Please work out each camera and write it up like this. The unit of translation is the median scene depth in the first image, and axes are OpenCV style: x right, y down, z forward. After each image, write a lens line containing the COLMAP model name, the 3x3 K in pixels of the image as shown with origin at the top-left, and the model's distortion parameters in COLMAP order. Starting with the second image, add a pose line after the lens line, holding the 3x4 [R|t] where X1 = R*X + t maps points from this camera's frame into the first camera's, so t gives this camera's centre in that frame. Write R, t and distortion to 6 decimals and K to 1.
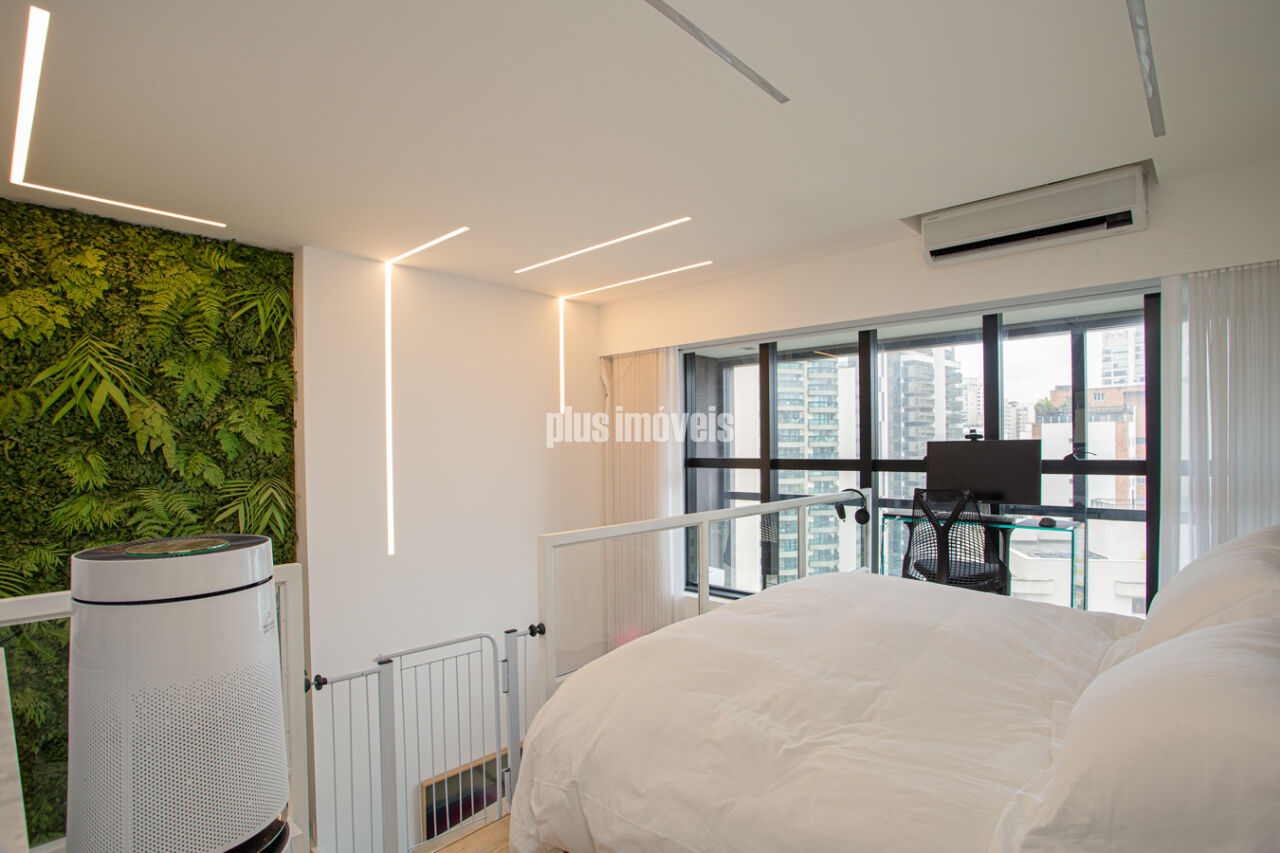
lens RADIAL K [[635.1, 0, 640.7], [0, 635.1, 447.0], [0, 0, 1]] dist [-0.061516, 0.025144]
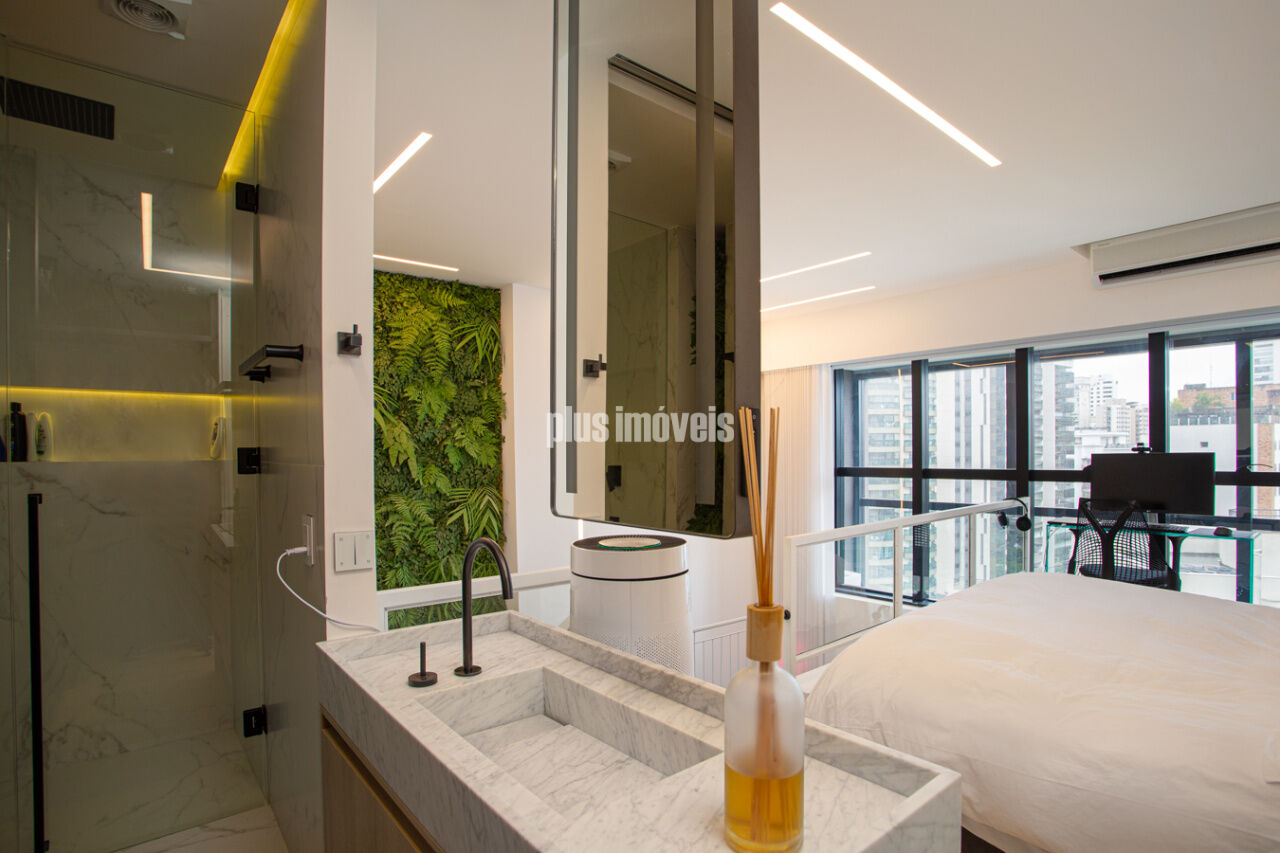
lens RADIAL K [[640.3, 0, 650.7], [0, 640.3, 456.7], [0, 0, 1]] dist [-0.051807, 0.023431]
pose [[0.993247, -0.001361, -0.116015, -0.158971], [0.002218, 0.999971, 0.007252, -0.013178], [0.116002, -0.007461, 0.993221, -0.137382]]
